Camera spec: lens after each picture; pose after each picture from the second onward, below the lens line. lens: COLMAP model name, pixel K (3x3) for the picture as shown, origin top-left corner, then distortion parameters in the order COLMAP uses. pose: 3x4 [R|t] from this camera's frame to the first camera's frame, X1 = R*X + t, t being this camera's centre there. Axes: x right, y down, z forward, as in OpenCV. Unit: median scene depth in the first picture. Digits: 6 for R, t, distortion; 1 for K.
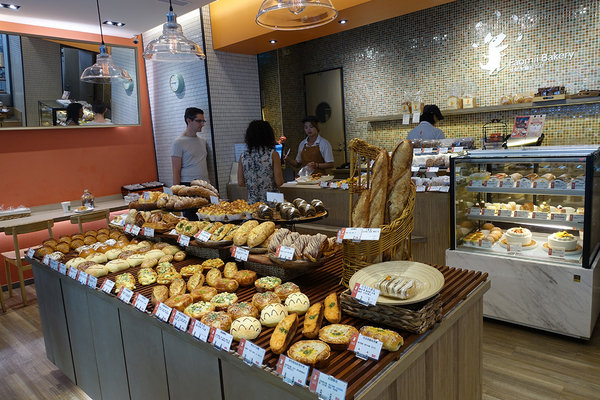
lens RADIAL K [[413.7, 0, 300.0], [0, 413.7, 200.0], [0, 0, 1]] dist [-0.000929, 0.000221]
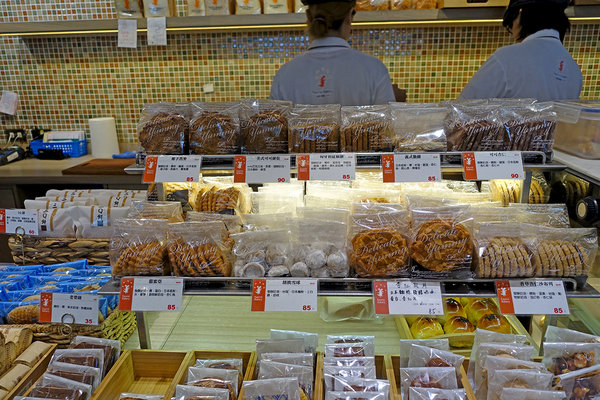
lens RADIAL K [[432.7, 0, 300.0], [0, 432.7, 200.0], [0, 0, 1]] dist [-0.009985, -0.002930]
pose [[0.786457, -0.135811, 0.602529, 0.182945], [0.064406, 0.988240, 0.138685, -0.133866], [-0.614278, -0.070263, 0.785955, 0.863959]]
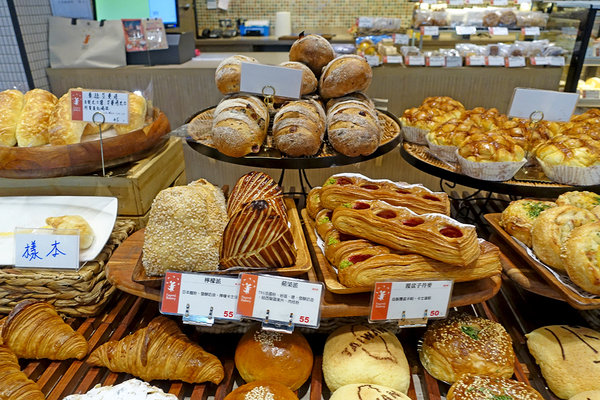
lens RADIAL K [[432.7, 0, 300.0], [0, 432.7, 200.0], [0, 0, 1]] dist [-0.009985, -0.002930]
pose [[0.798666, -0.198482, 0.568100, -0.340016], [0.047962, 0.962033, 0.268687, -0.015561], [-0.599860, -0.187344, 0.777862, 0.597024]]
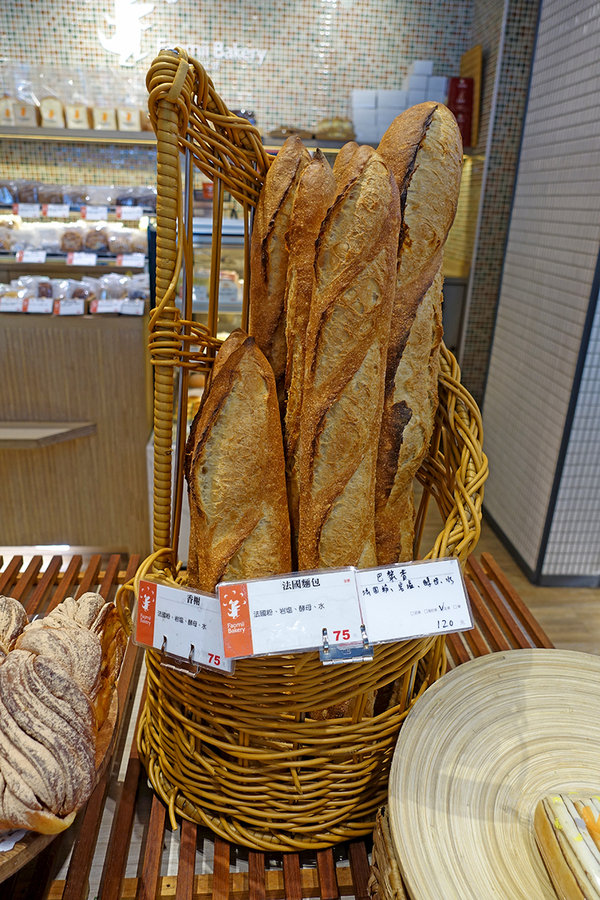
lens RADIAL K [[649.1, 0, 300.0], [0, 649.1, 450.0], [0, 0, 1]] dist [-0.009985, -0.002930]
pose [[0.686311, -0.176223, 0.705637, -0.023868], [0.028695, 0.976008, 0.215835, -0.019285], [-0.726742, -0.127882, 0.674901, 0.358602]]
